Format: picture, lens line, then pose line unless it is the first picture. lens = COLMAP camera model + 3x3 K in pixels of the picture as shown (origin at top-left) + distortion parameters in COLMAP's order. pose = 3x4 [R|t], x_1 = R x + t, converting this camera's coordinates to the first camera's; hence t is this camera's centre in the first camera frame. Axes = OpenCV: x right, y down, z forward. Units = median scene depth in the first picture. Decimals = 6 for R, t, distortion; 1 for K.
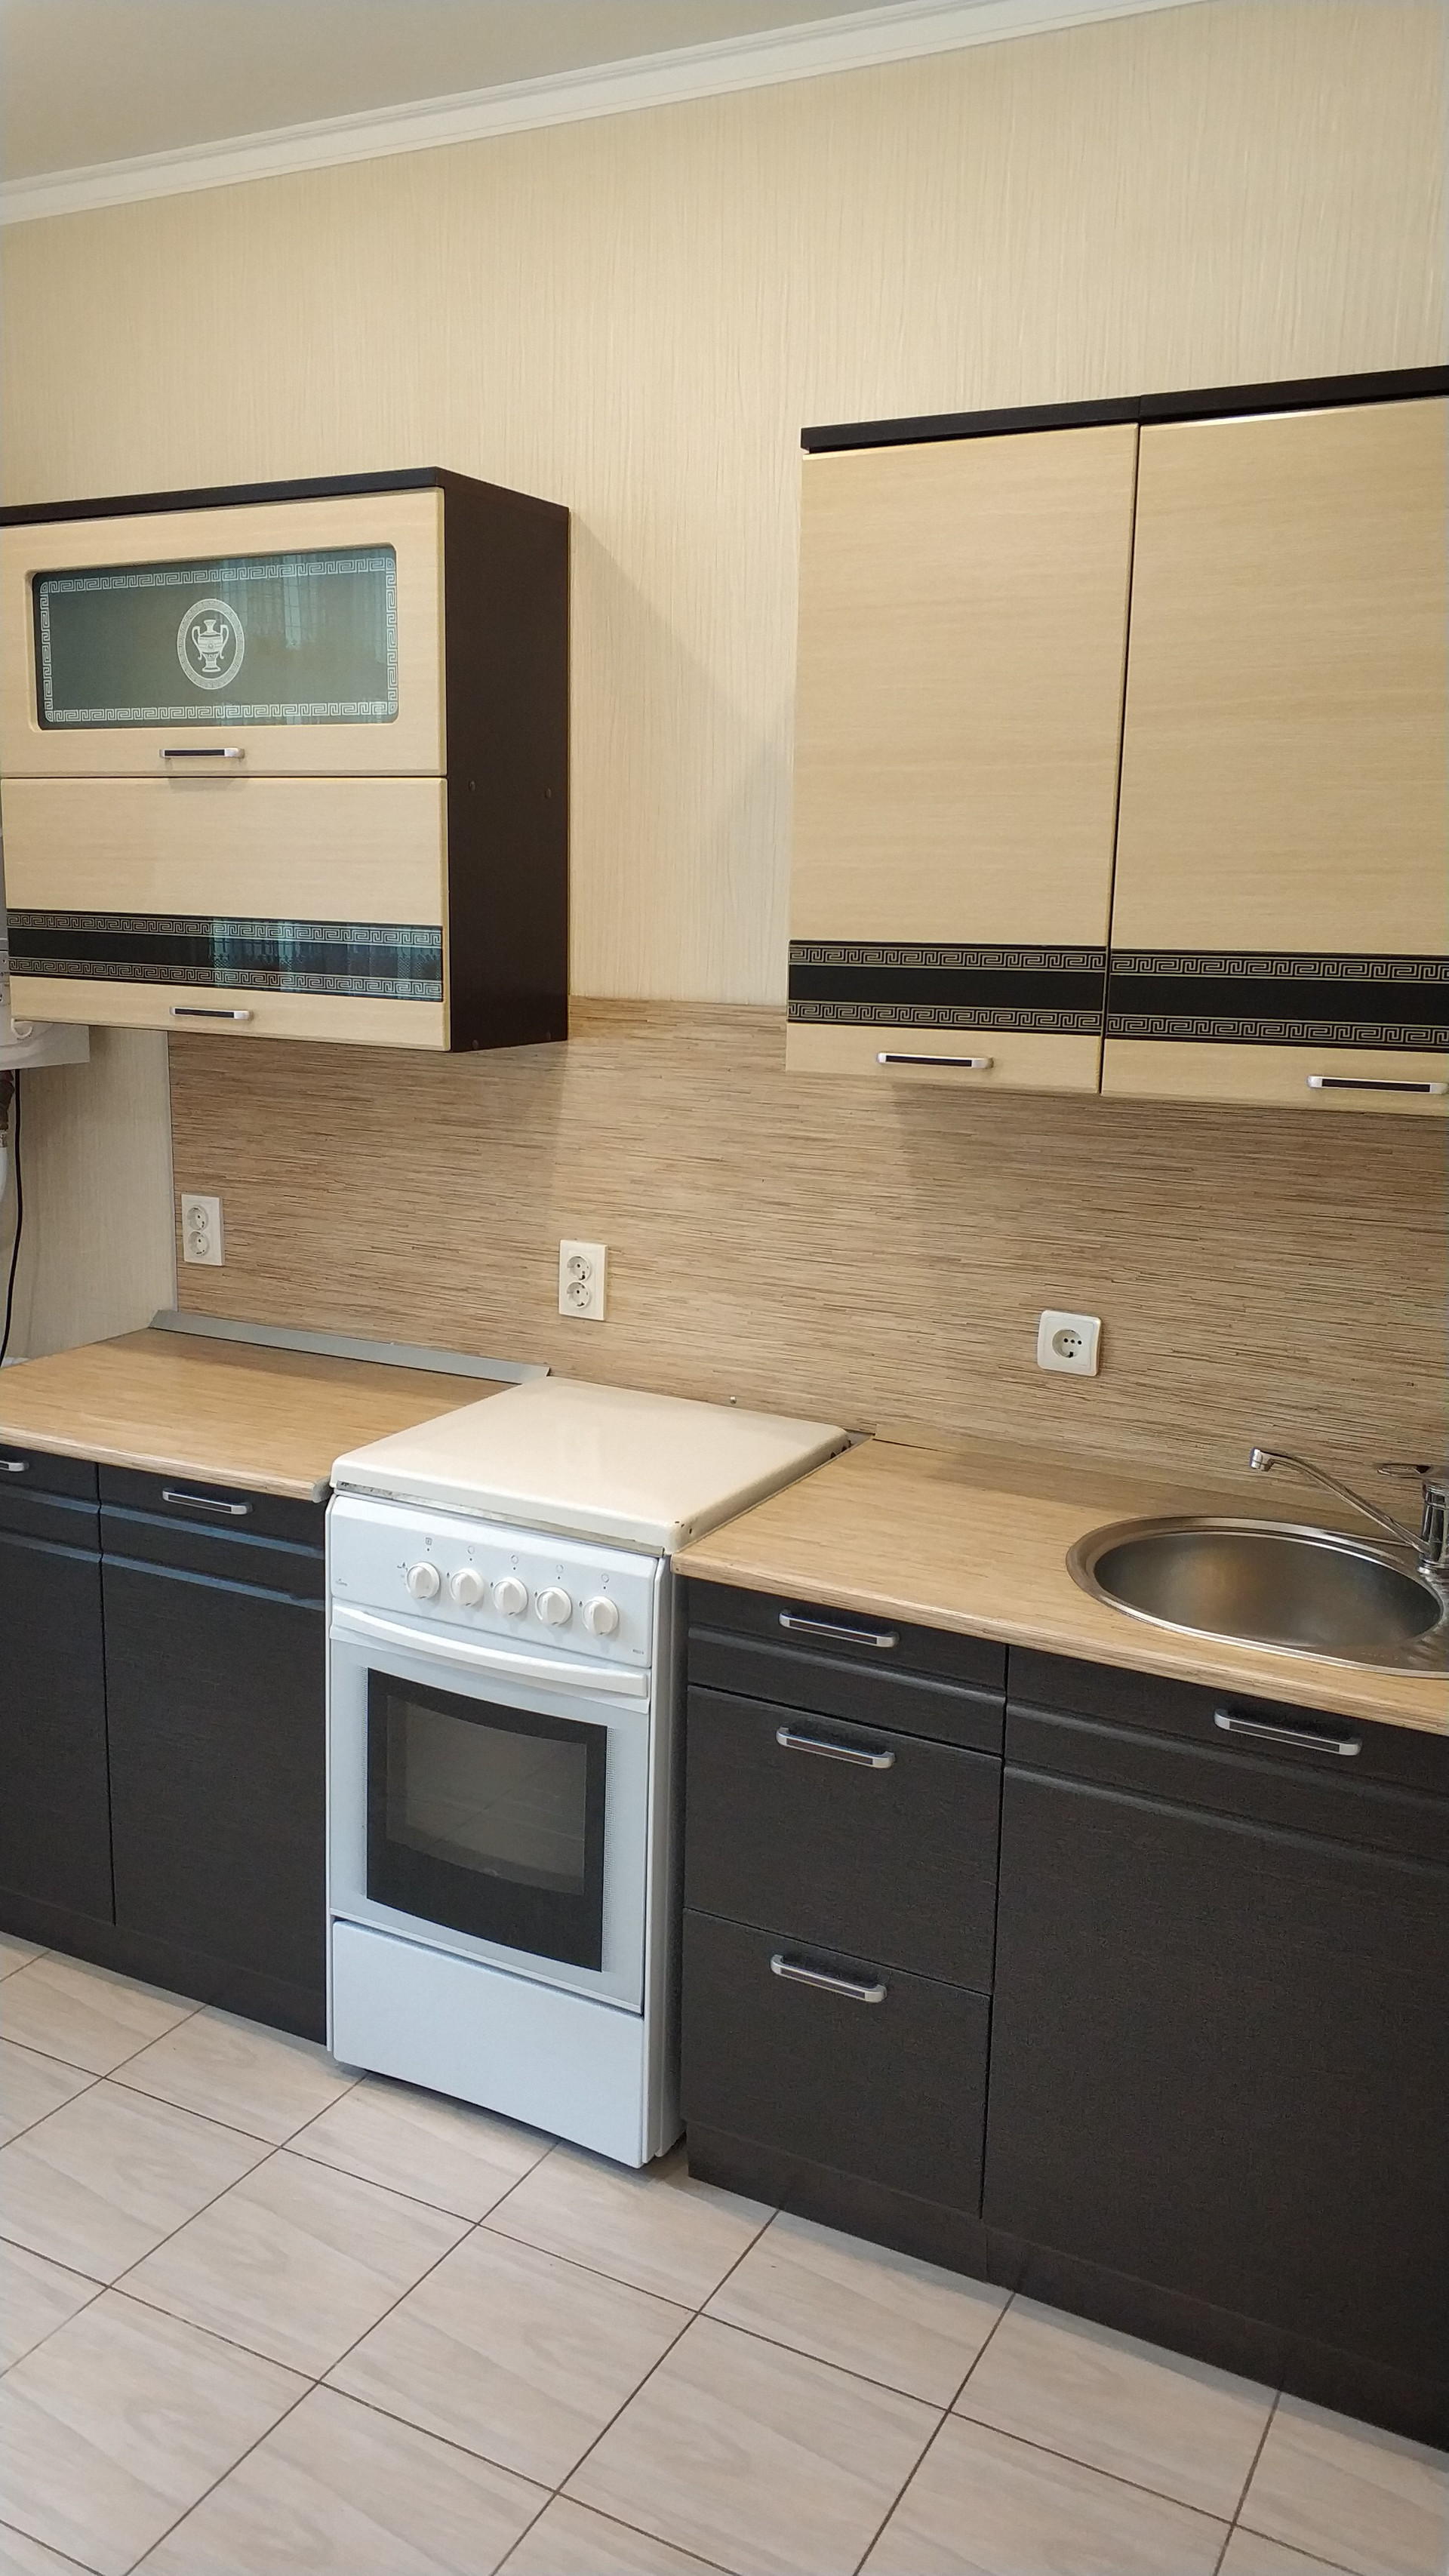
lens RADIAL K [[1977.3, 0, 711.4], [0, 1977.3, 1282.8], [0, 0, 1]] dist [0.026580, -0.064340]
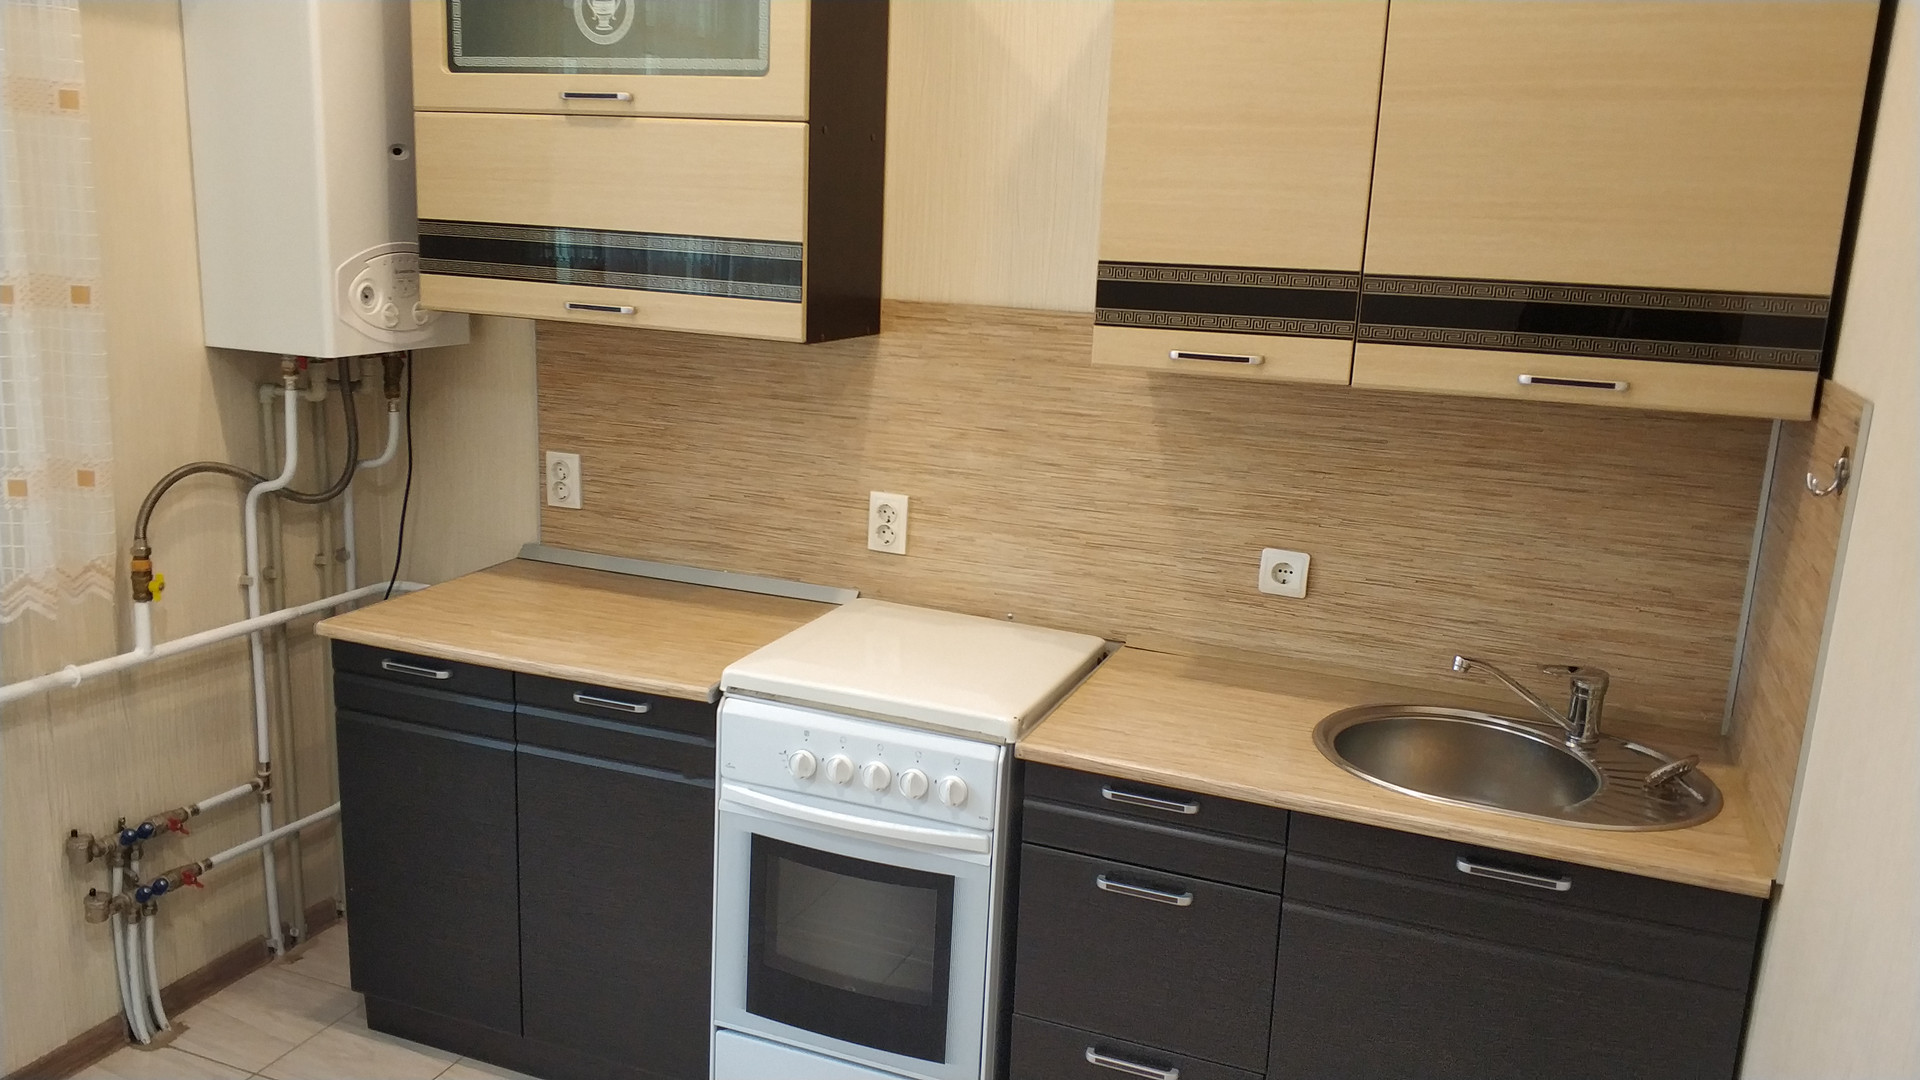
lens RADIAL K [[1473.9, 0, 973.2], [0, 1473.9, 557.6], [0, 0, 1]] dist [0.026580, -0.064340]
pose [[0.993229, -0.002707, 0.116144, -0.135755], [-0.001396, 0.999378, 0.035236, -0.013749], [-0.116167, -0.035159, 0.992607, 0.052768]]
